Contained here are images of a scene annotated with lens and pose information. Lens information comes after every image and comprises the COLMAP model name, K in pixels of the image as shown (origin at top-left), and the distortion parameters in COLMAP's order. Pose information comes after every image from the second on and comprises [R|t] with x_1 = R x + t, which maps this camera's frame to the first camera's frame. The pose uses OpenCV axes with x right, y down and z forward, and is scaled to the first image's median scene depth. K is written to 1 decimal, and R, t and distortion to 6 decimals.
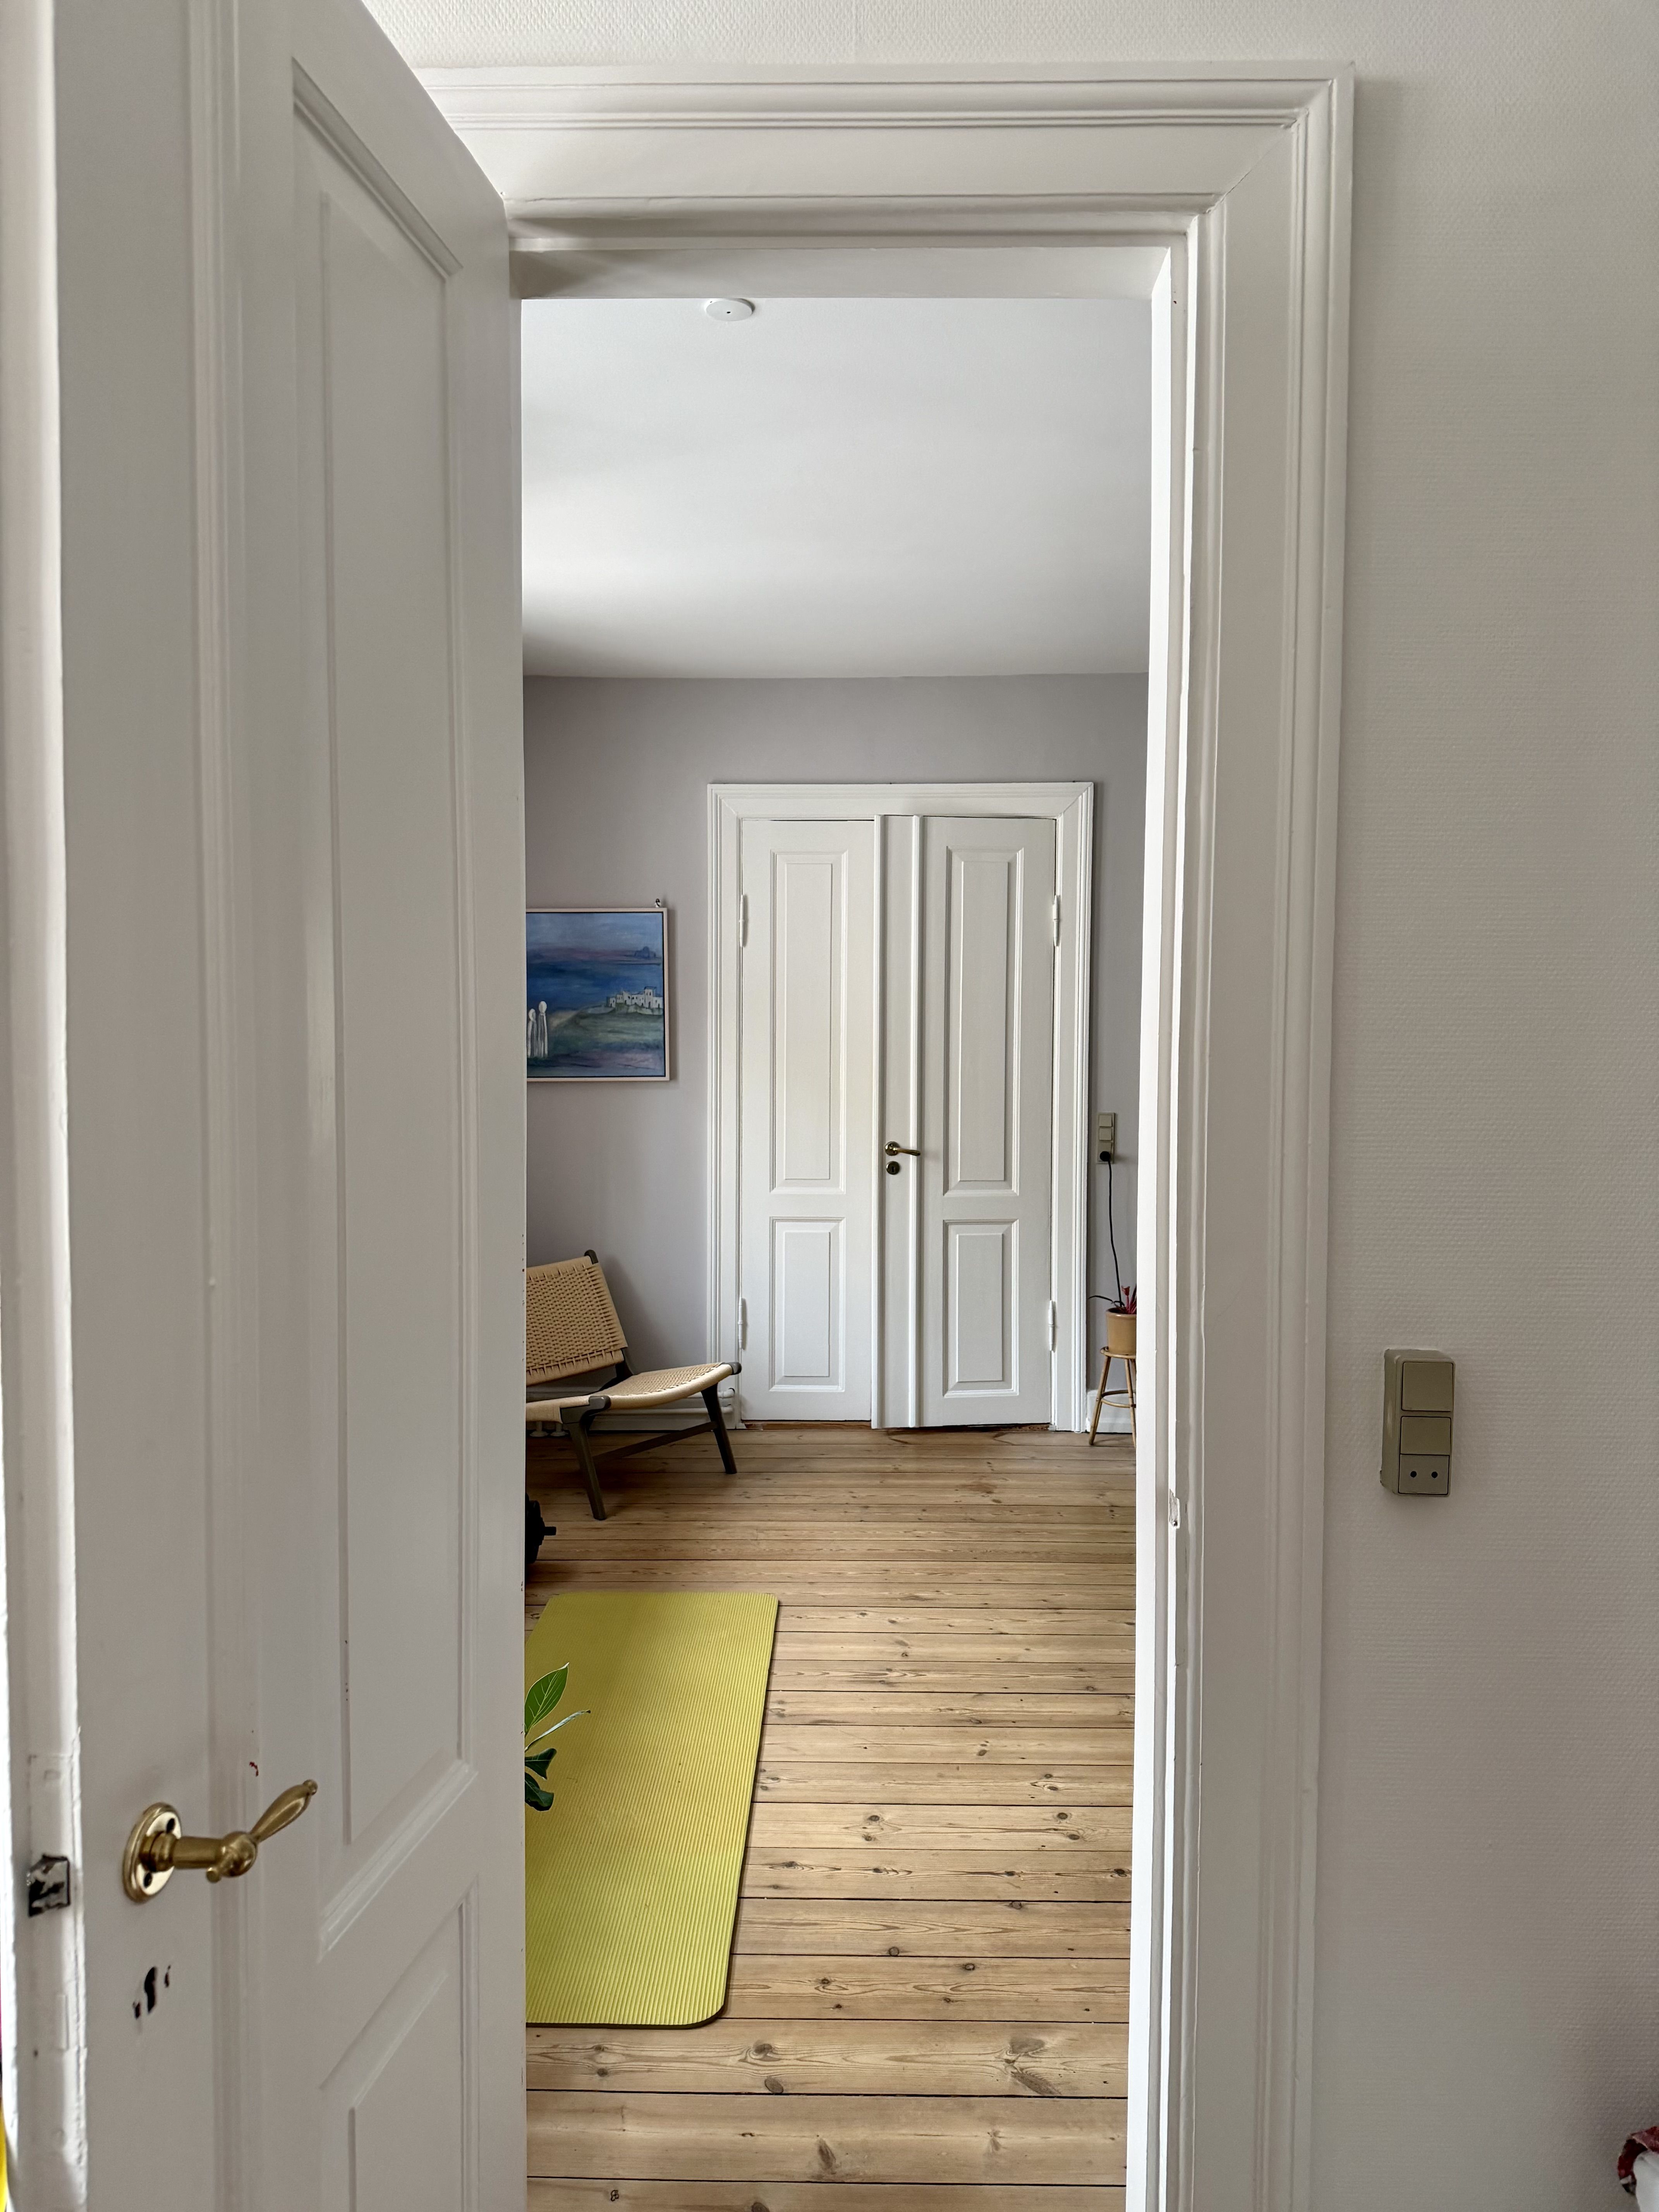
lens RADIAL K [[1562.1, 0, 831.6], [0, 1562.1, 1114.2], [0, 0, 1]] dist [0.038831, -0.023937]
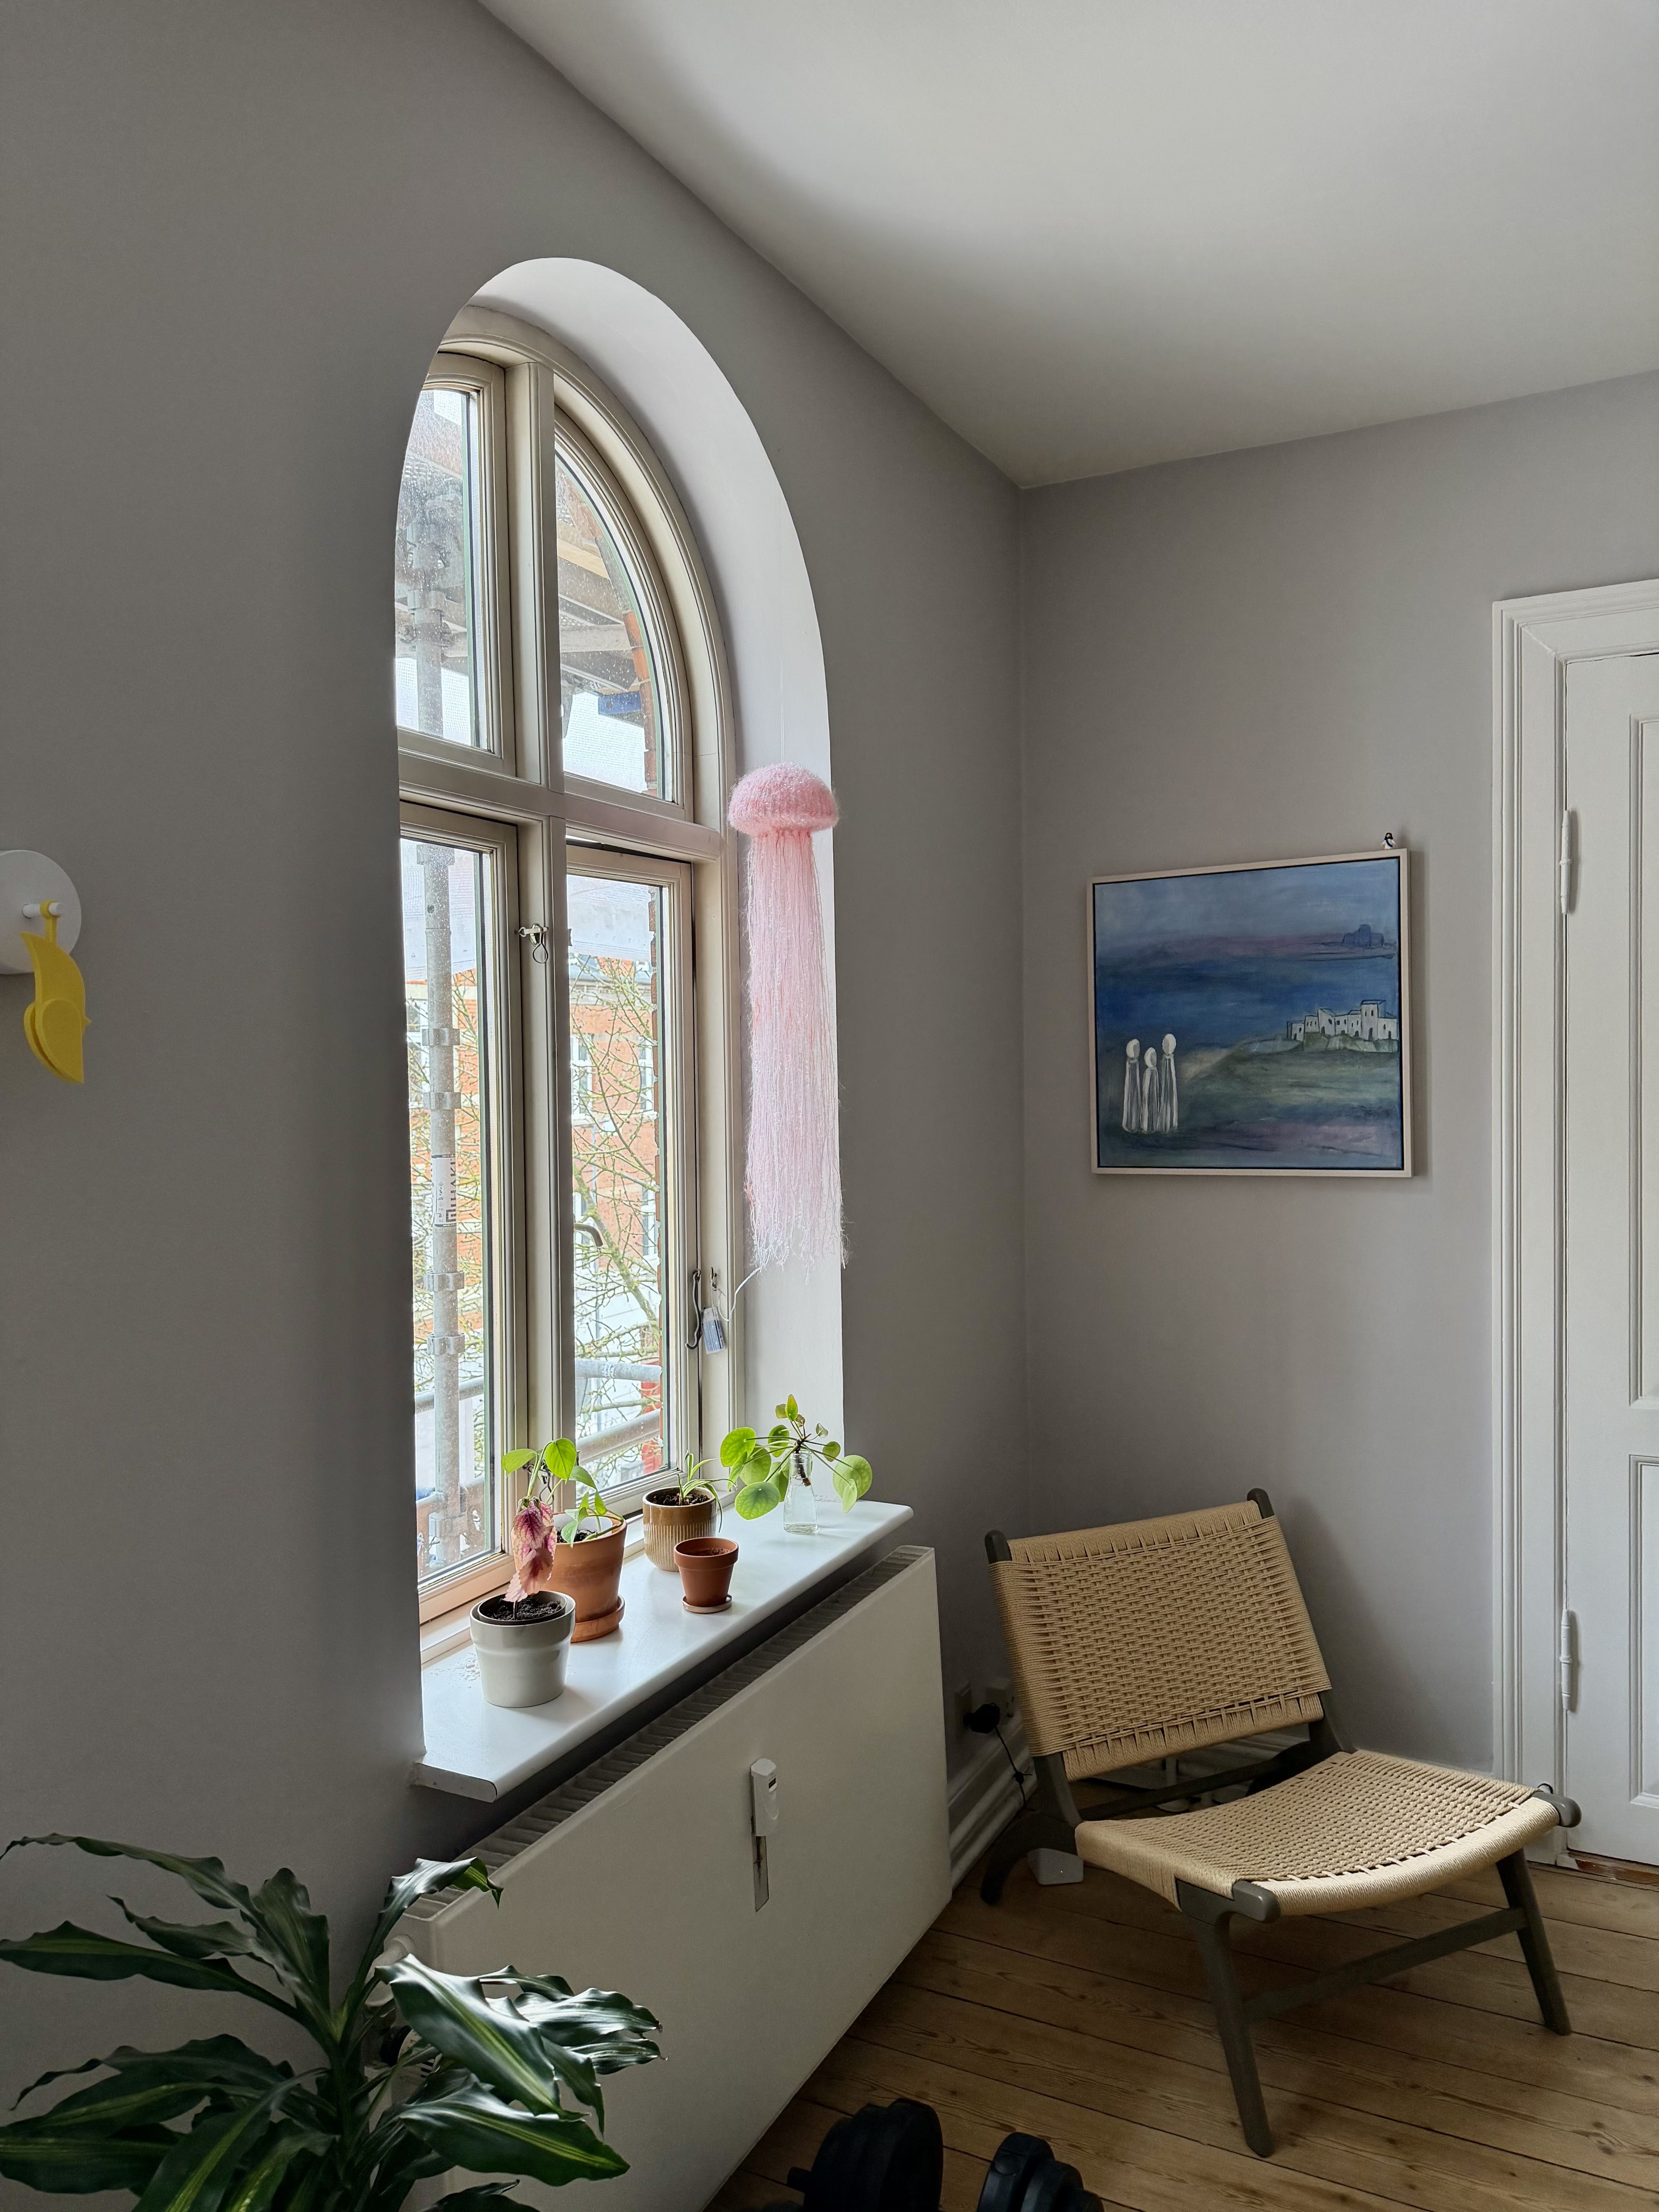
lens RADIAL K [[1562.1, 0, 829.0], [0, 1562.1, 1107.4], [0, 0, 1]] dist [0.038831, -0.023937]
pose [[0.895194, -0.001544, -0.445674, -0.044037], [0.002225, 0.999997, 0.001005, -0.046138], [0.445671, -0.001891, 0.895195, 0.442344]]
